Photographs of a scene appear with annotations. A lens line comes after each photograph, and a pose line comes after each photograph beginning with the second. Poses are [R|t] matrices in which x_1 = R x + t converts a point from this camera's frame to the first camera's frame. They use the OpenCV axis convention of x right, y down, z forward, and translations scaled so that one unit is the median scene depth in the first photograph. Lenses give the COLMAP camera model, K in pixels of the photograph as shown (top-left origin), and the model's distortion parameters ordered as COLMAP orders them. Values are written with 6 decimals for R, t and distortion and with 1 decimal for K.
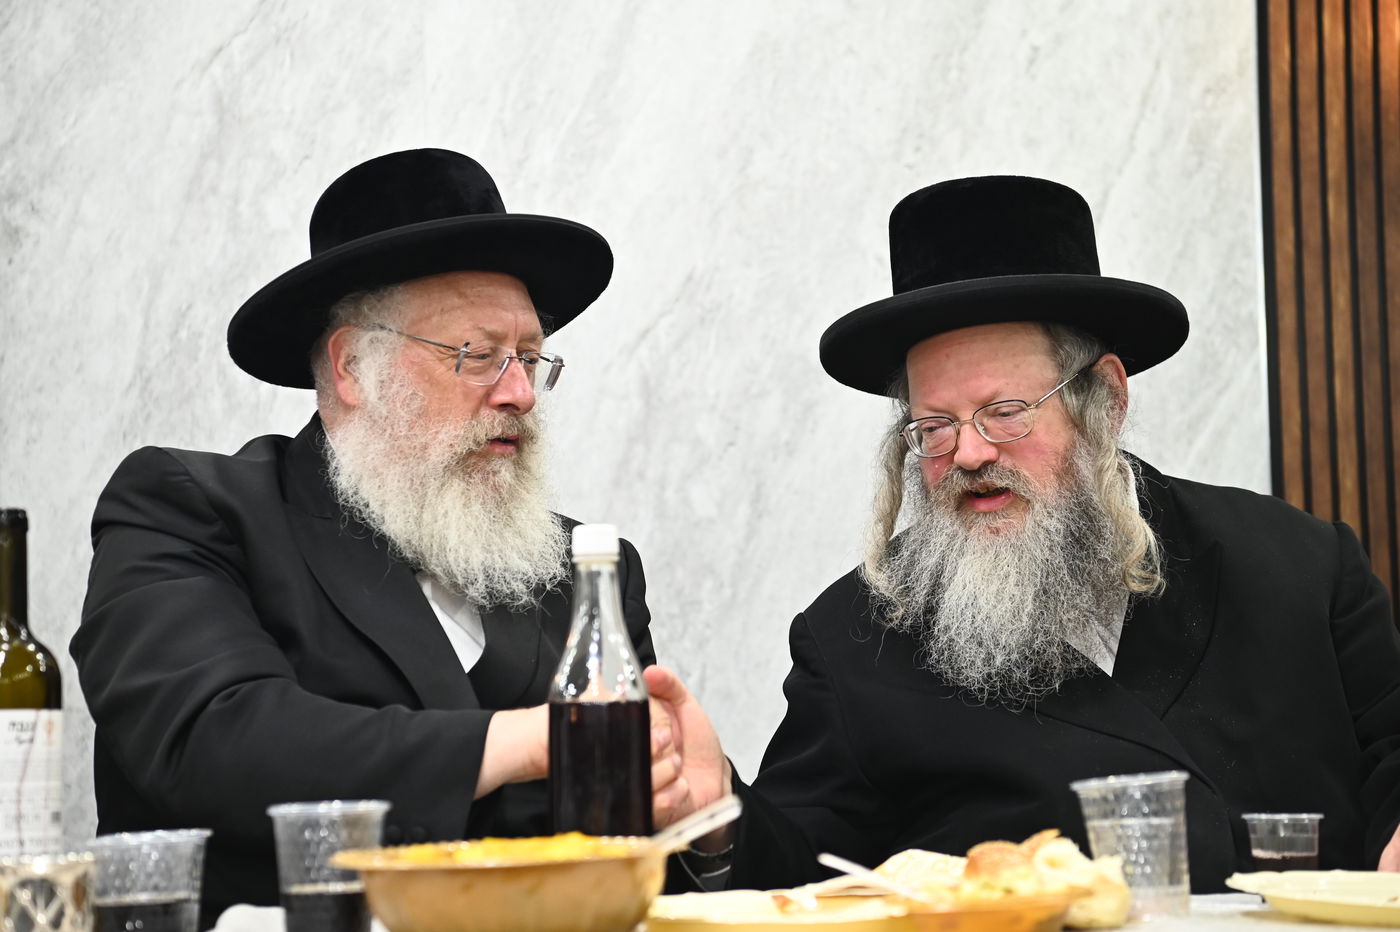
lens RADIAL K [[2637.9, 0, 695.2], [0, 2637.9, 471.9], [0, 0, 1]] dist [0.285045, 0.000000]
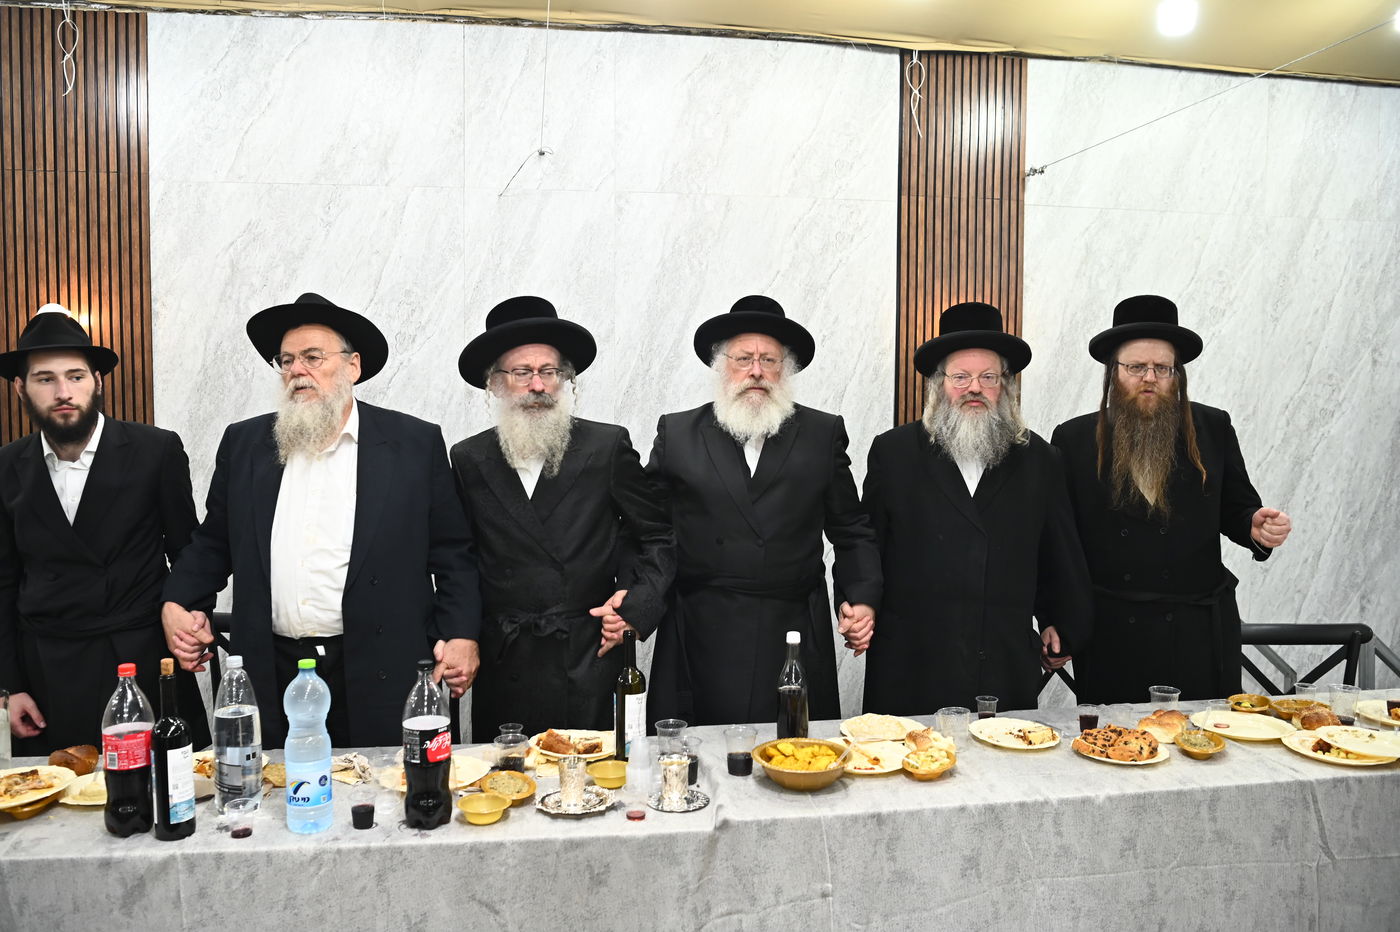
lens RADIAL K [[1057.9, 0, 693.4], [0, 1057.9, 460.7], [0, 0, 1]] dist [-0.052732, -0.013861]
pose [[0.989487, 0.017880, 0.143514, -0.179331], [-0.039140, 0.988404, 0.146716, -0.190427], [-0.139226, -0.150791, 0.978713, -0.130807]]
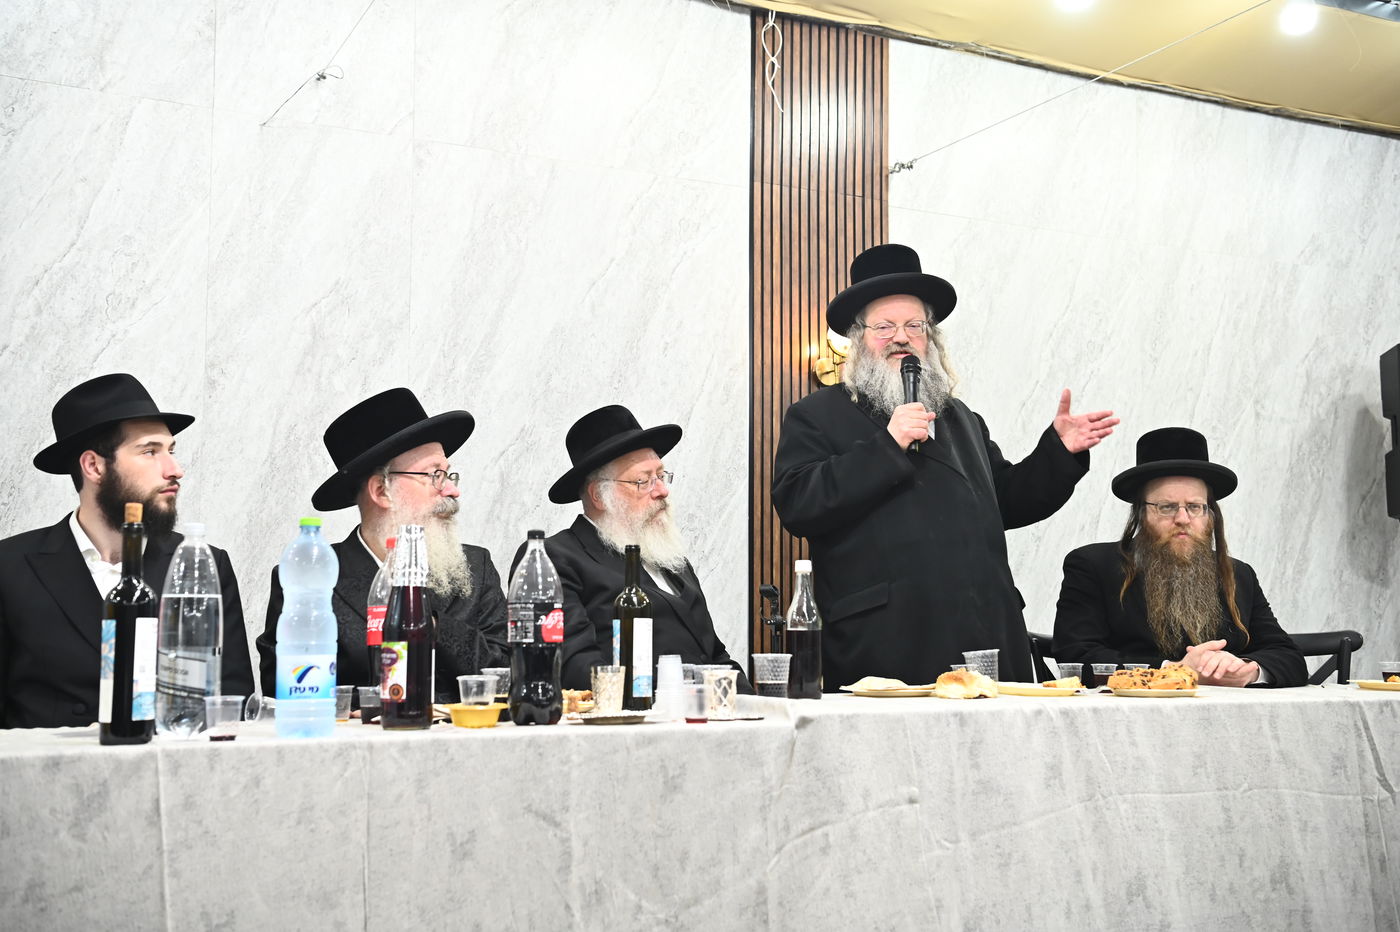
lens RADIAL K [[1544.9, 0, 702.8], [0, 1544.9, 460.5], [0, 0, 1]] dist [0.067693, 0.000000]
pose [[0.896176, 0.071095, 0.437965, -0.433406], [-0.062209, 0.997462, -0.034625, -0.012160], [-0.439316, 0.003784, 0.898325, -0.227930]]
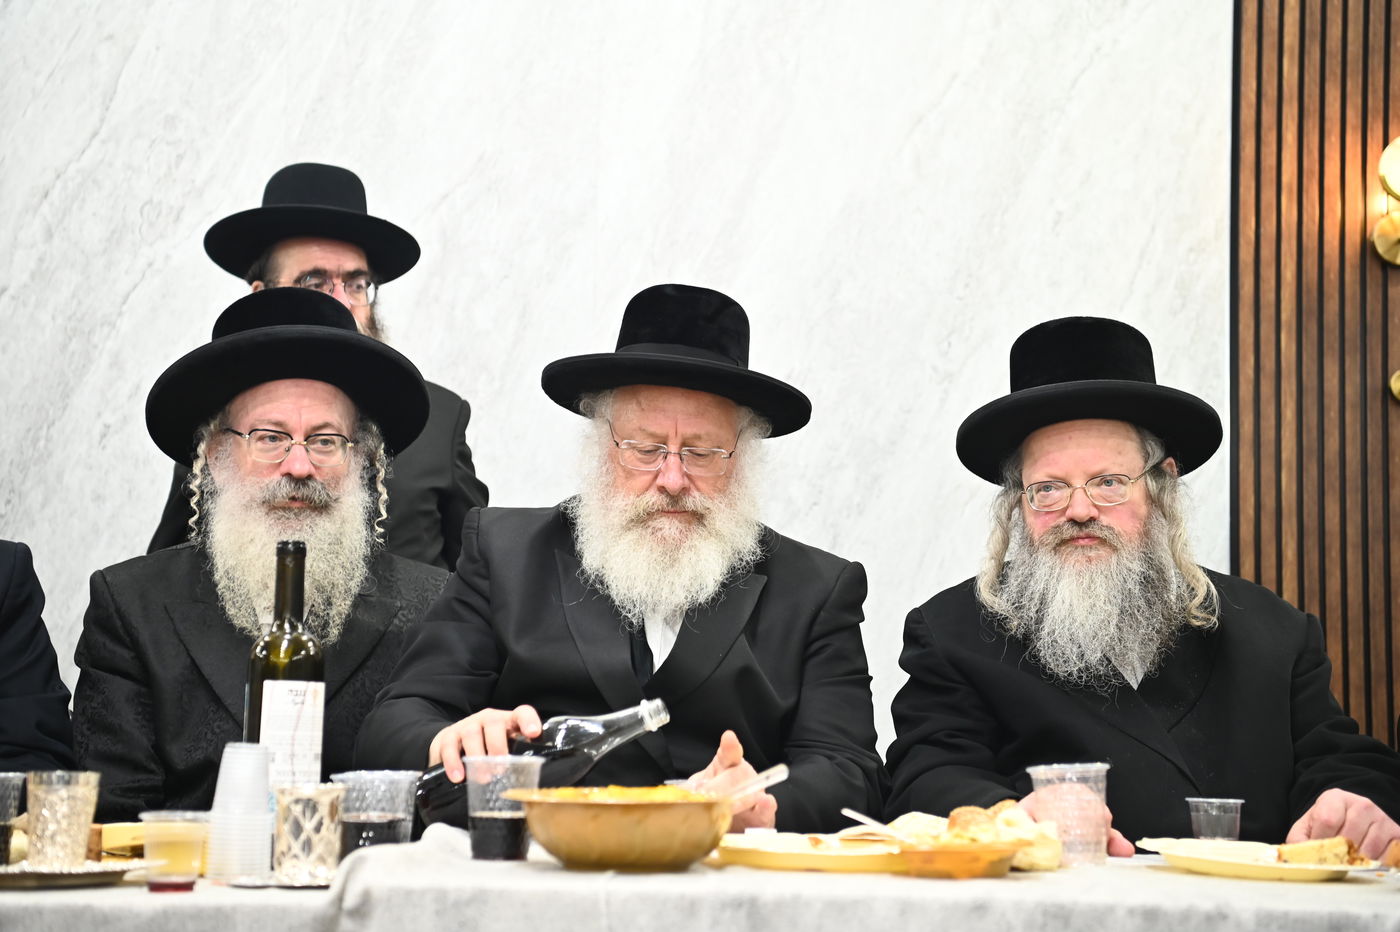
lens RADIAL K [[2145.6, 0, 700.6], [0, 2145.6, 466.8], [0, 0, 1]] dist [0.216857, 0.000000]
pose [[0.997976, 0.039173, -0.050097, 0.009322], [-0.040177, 0.999008, -0.019200, -0.006129], [0.049295, 0.021174, 0.998560, -0.072272]]
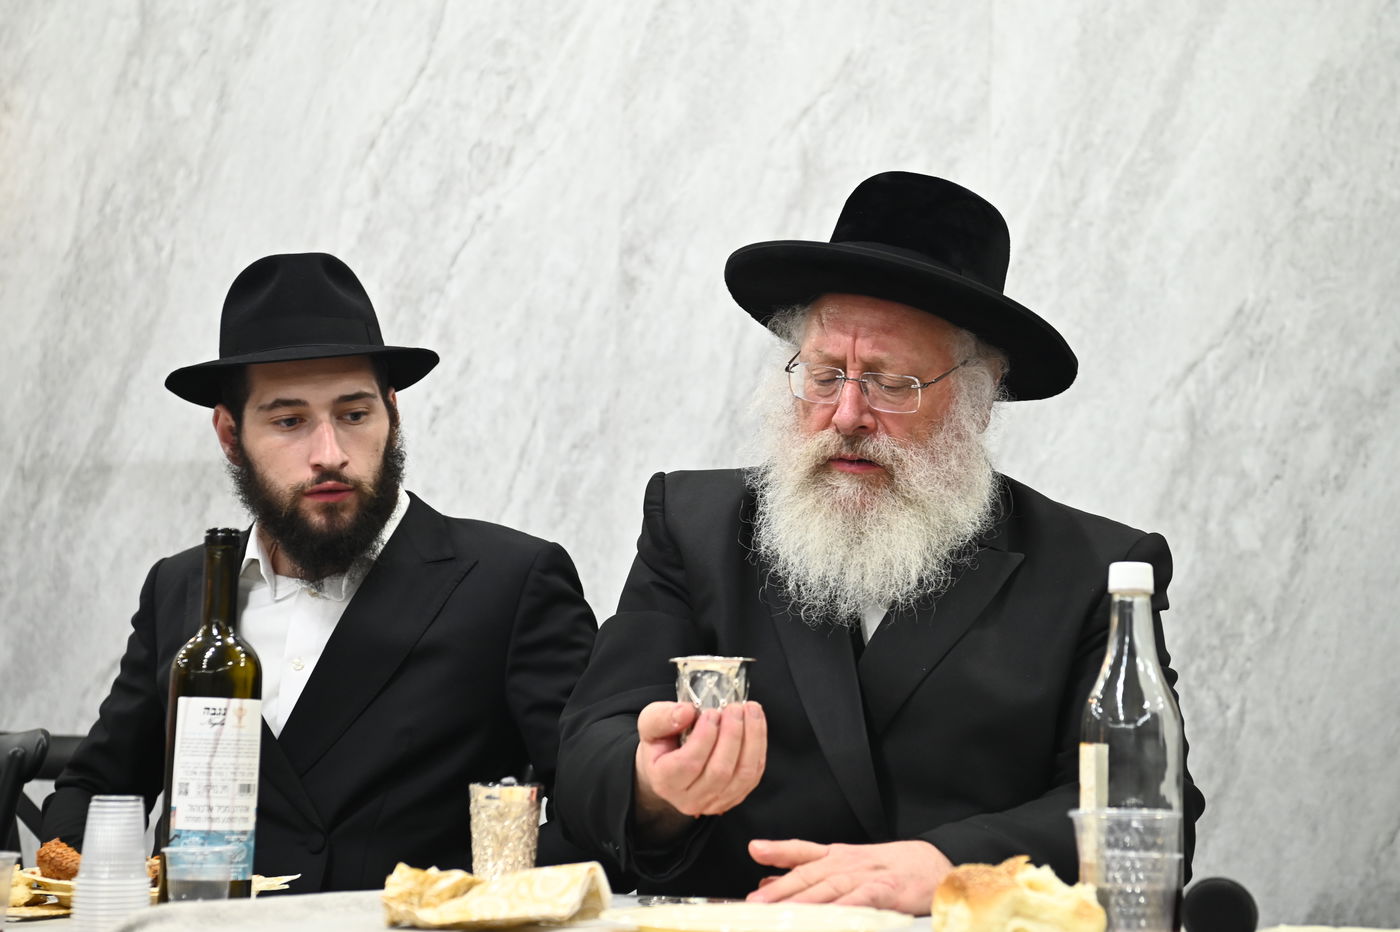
lens RADIAL K [[2637.9, 0, 697.4], [0, 2637.9, 465.8], [0, 0, 1]] dist [0.285045, 0.000000]
pose [[0.929362, 0.011860, -0.368979, 0.182021], [-0.015102, 0.999869, -0.005900, -0.005651], [0.368861, 0.011055, 0.929419, -0.016624]]
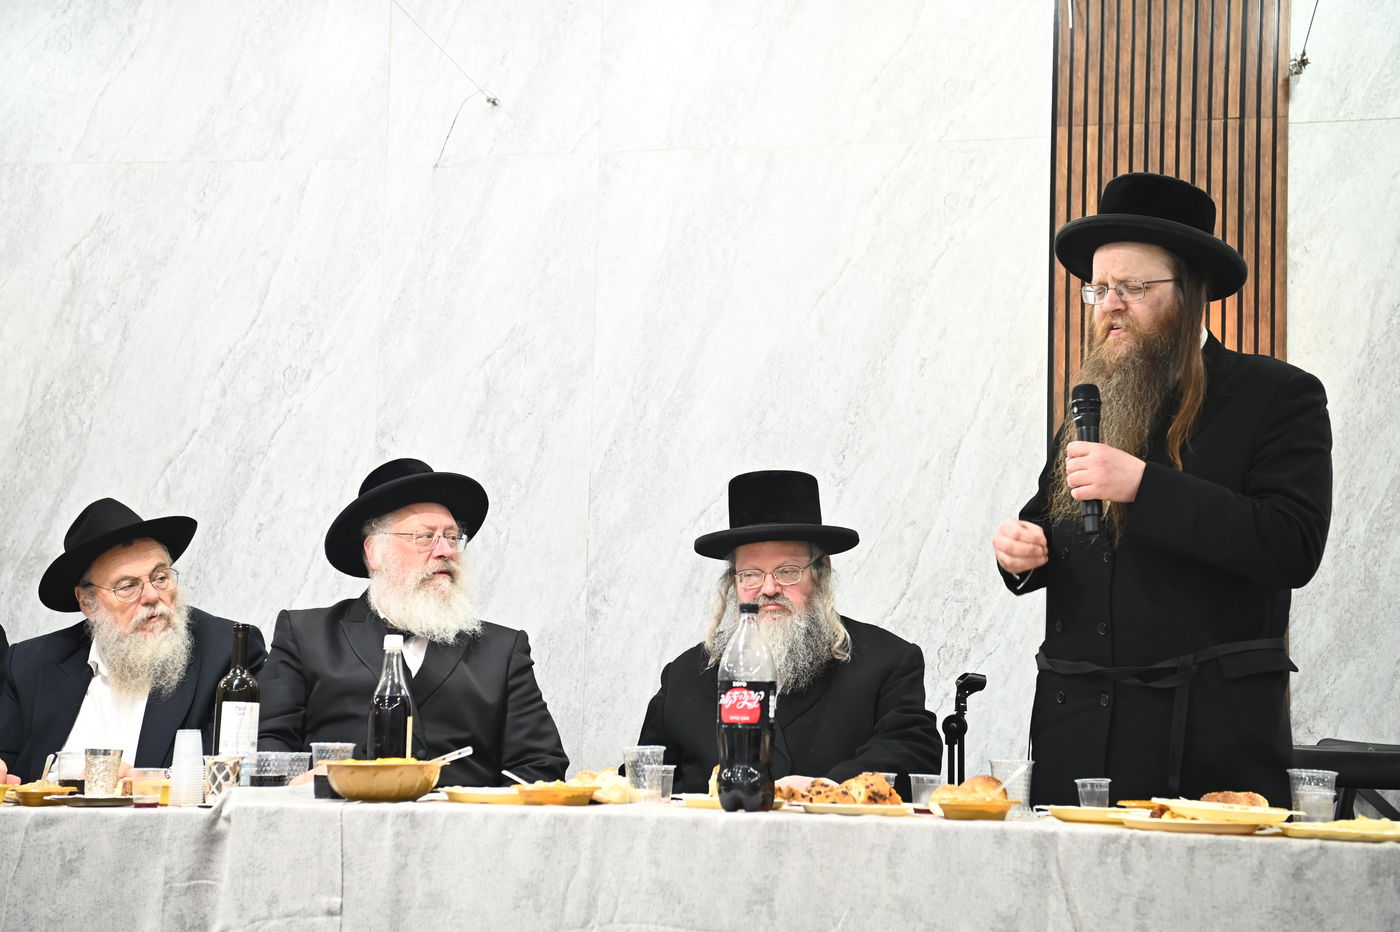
lens RADIAL K [[2145.6, 0, 689.0], [0, 2145.6, 470.8], [0, 0, 1]] dist [0.216857, 0.000000]
pose [[0.976732, 0.022480, -0.213282, 0.287381], [-0.028166, 0.999323, -0.023657, -0.045653], [0.212606, 0.029114, 0.976704, -0.450880]]
